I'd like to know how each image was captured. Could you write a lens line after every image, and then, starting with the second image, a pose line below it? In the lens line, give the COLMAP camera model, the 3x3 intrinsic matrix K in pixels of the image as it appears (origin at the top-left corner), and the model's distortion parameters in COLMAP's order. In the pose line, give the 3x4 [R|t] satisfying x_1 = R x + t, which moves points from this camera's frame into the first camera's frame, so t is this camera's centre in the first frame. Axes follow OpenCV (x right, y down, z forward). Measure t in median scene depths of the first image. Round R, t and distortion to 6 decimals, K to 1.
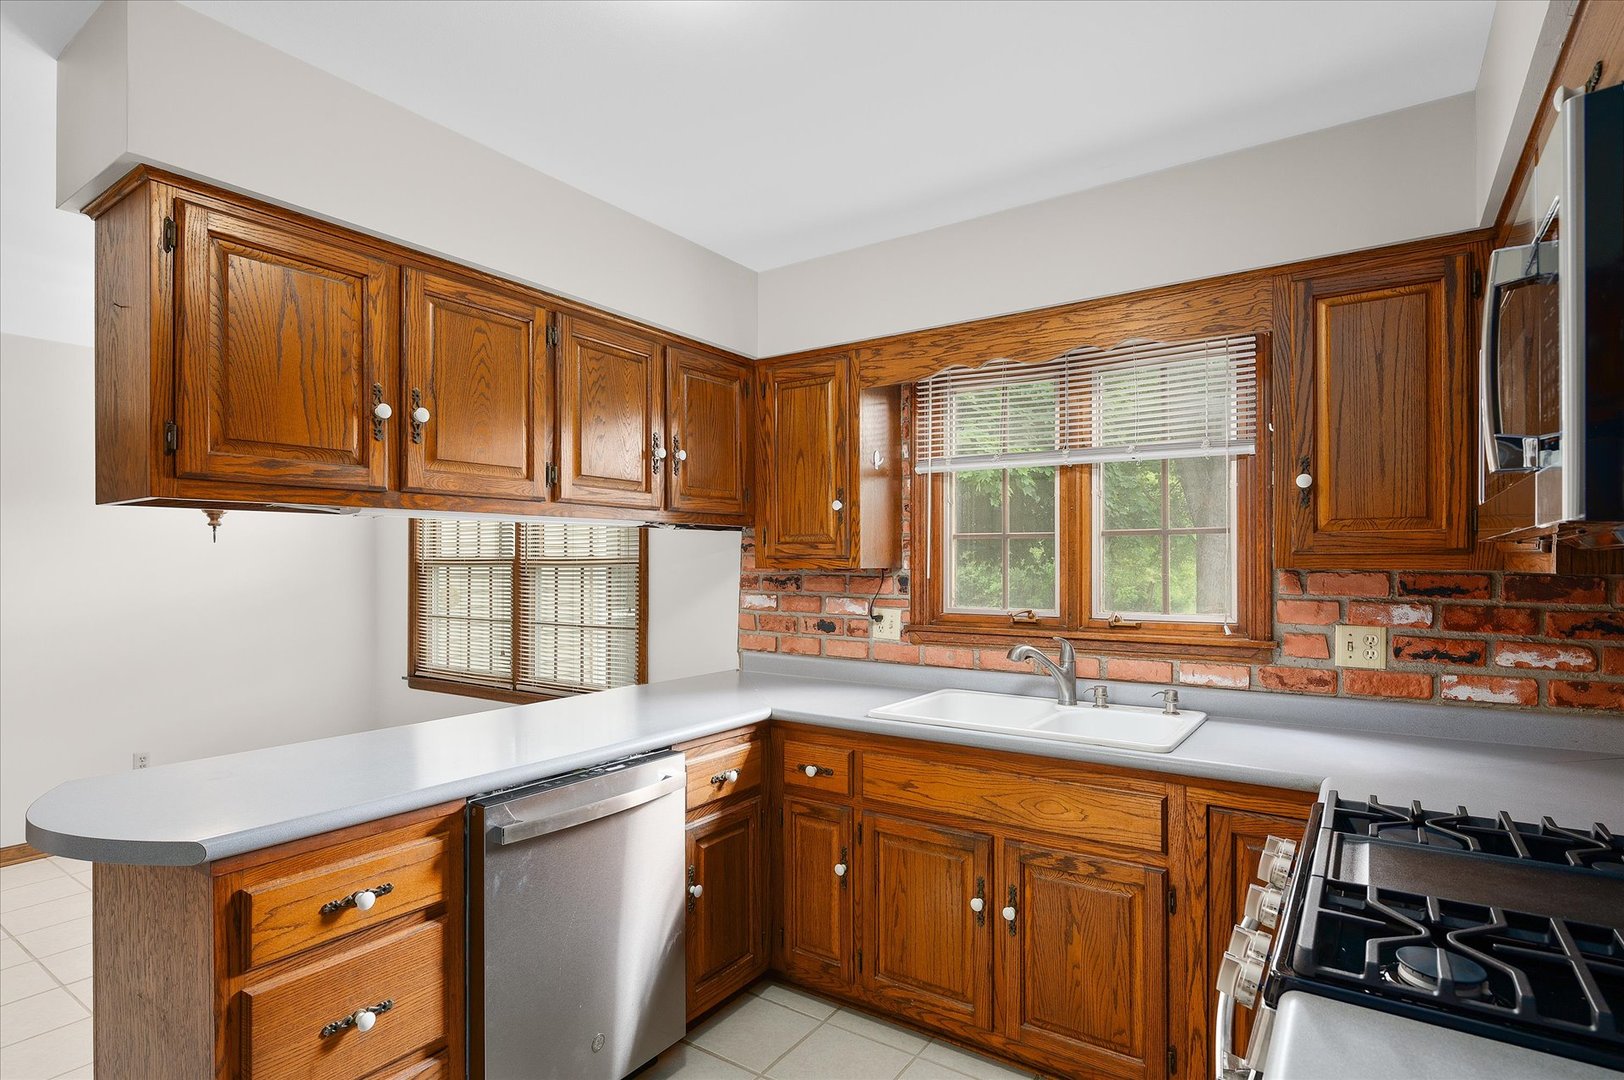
lens RADIAL K [[801.7, 0, 803.8], [0, 801.7, 555.2], [0, 0, 1]] dist [-0.016097, -0.000435]
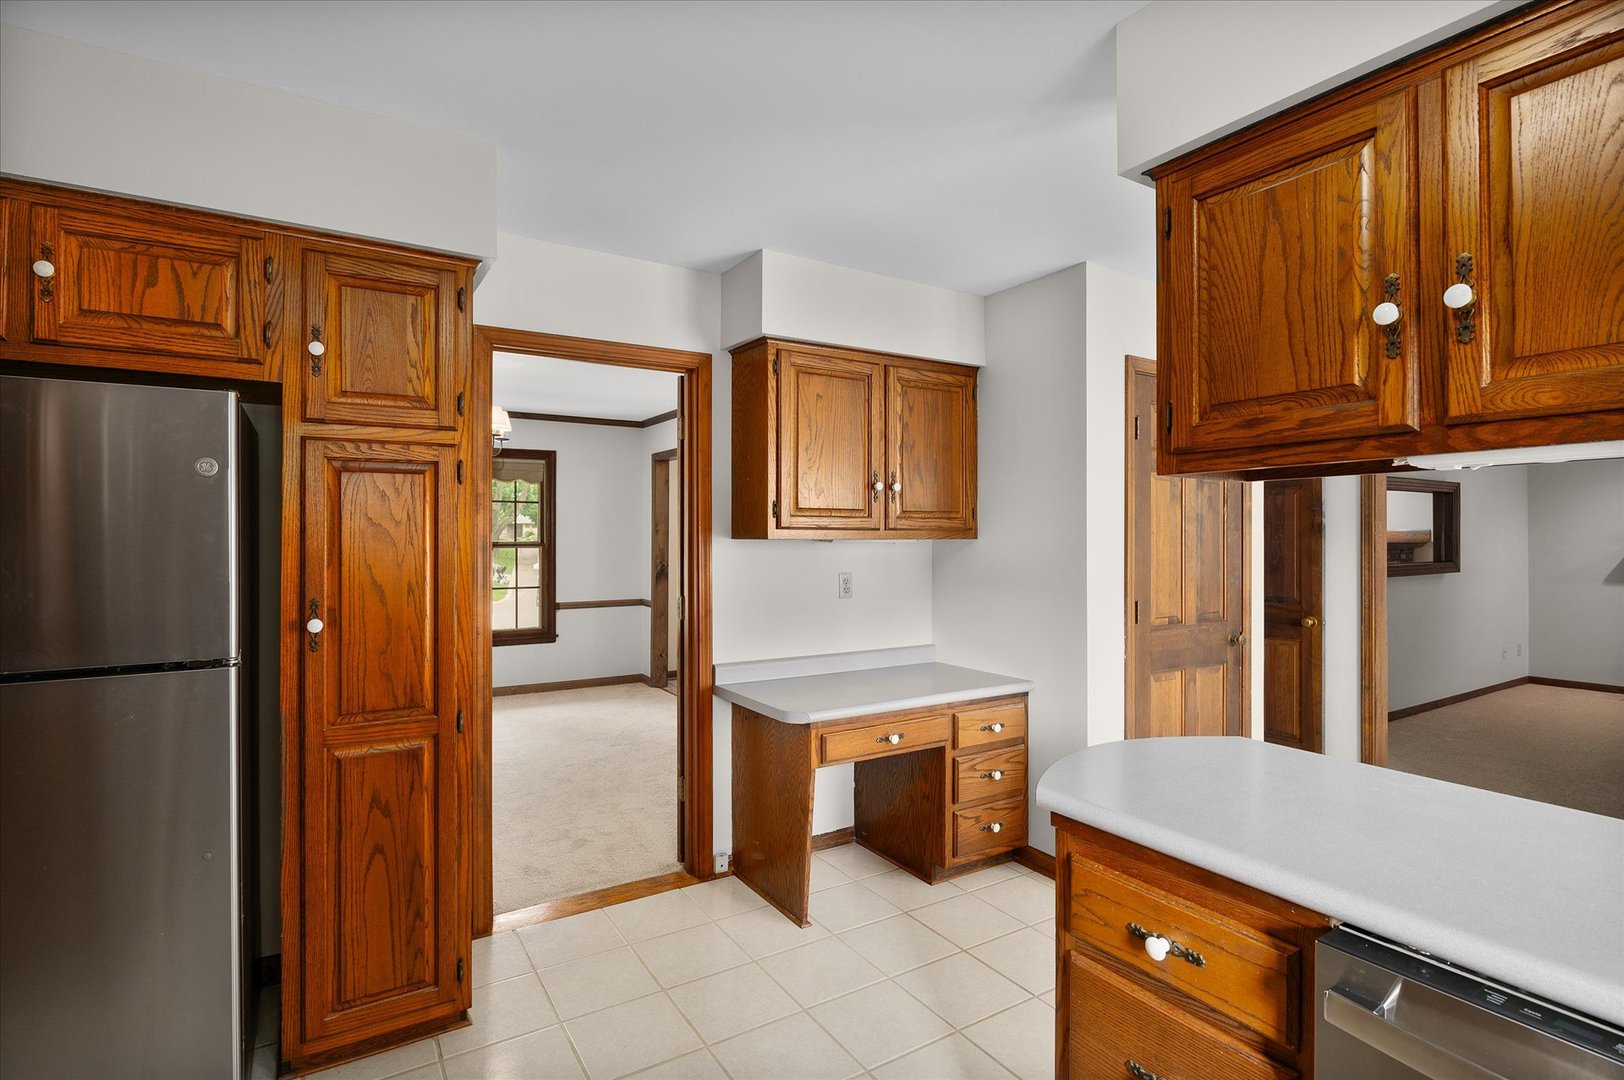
lens RADIAL K [[801.7, 0, 814.3], [0, 801.7, 529.7], [0, 0, 1]] dist [-0.016097, -0.000435]
pose [[-0.397184, -0.006818, -0.917714, 0.313873], [0.007217, 0.999918, -0.010552, 0.006635], [0.917711, -0.010814, -0.397102, 0.906573]]
